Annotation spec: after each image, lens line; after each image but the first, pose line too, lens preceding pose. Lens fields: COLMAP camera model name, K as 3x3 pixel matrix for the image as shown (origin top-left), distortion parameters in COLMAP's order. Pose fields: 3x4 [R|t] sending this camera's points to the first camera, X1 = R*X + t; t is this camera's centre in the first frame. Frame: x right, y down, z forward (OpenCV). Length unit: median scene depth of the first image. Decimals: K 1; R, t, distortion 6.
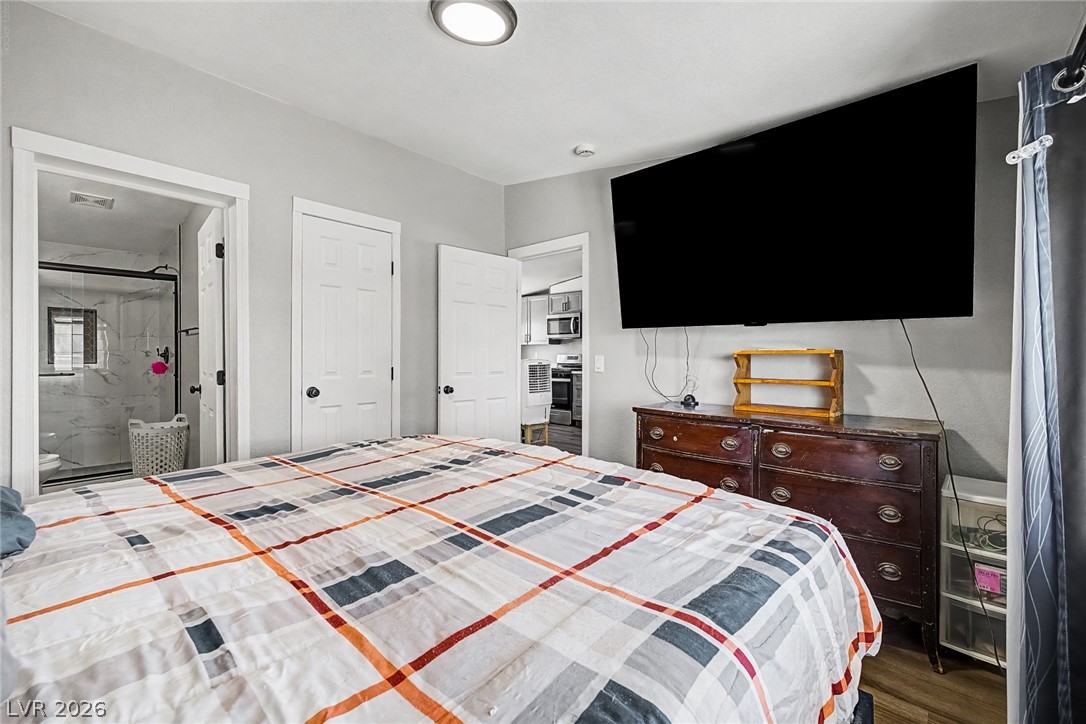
lens RADIAL K [[464.5, 0, 541.0], [0, 464.5, 355.0], [0, 0, 1]] dist [0.009222, -0.001647]
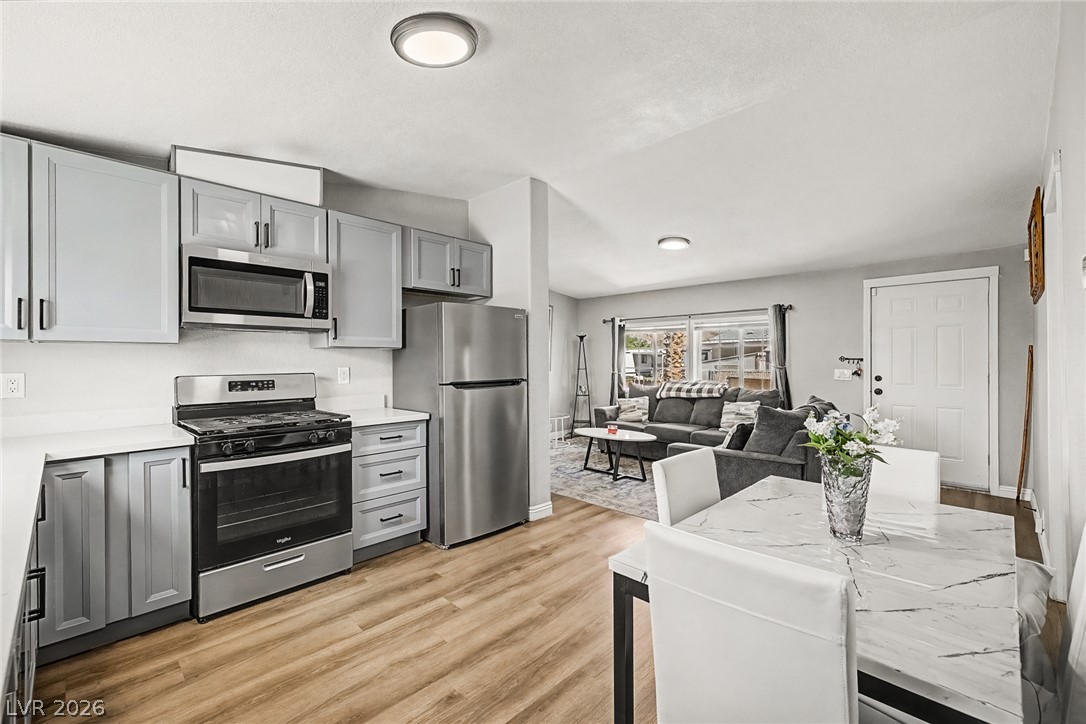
lens RADIAL K [[464.5, 0, 535.8], [0, 464.5, 360.8], [0, 0, 1]] dist [0.009222, -0.001647]
pose [[0.051591, 0.003391, 0.998663, -0.277167], [0.009726, 0.999945, -0.003898, -0.008972], [-0.998621, 0.009914, 0.051555, 0.785387]]
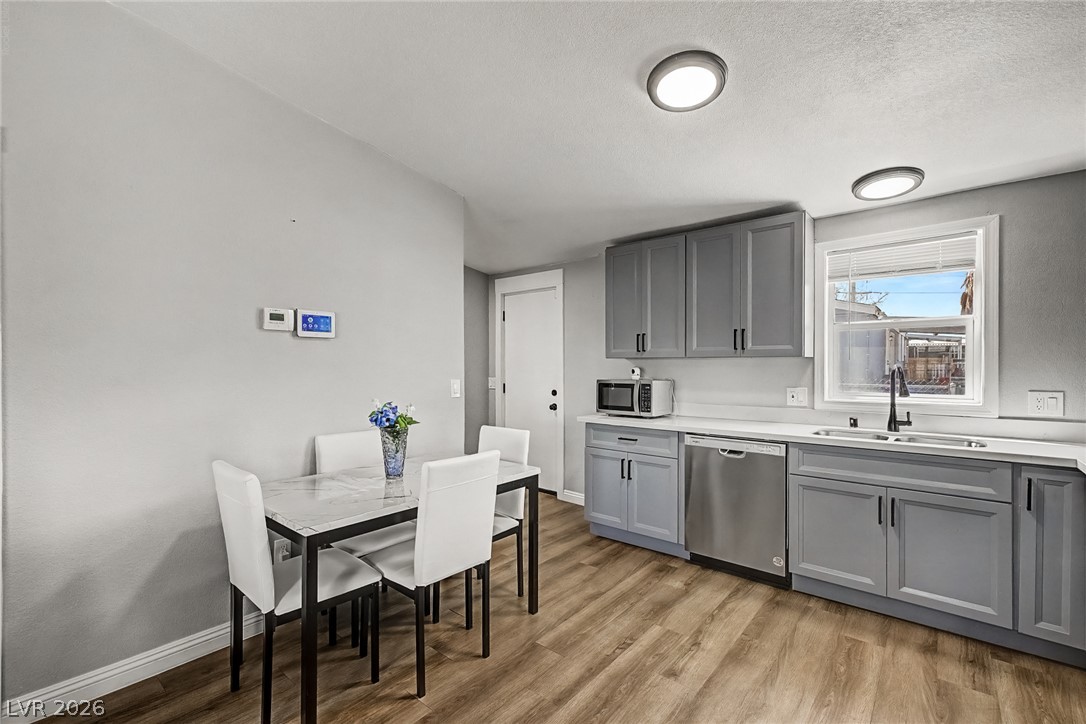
lens RADIAL K [[464.5, 0, 537.0], [0, 464.5, 370.1], [0, 0, 1]] dist [0.009222, -0.001647]
pose [[0.027348, 0.019749, -0.999431, 0.178367], [-0.006456, 0.999787, 0.019579, -0.015078], [0.999605, 0.005917, 0.027469, 0.759170]]
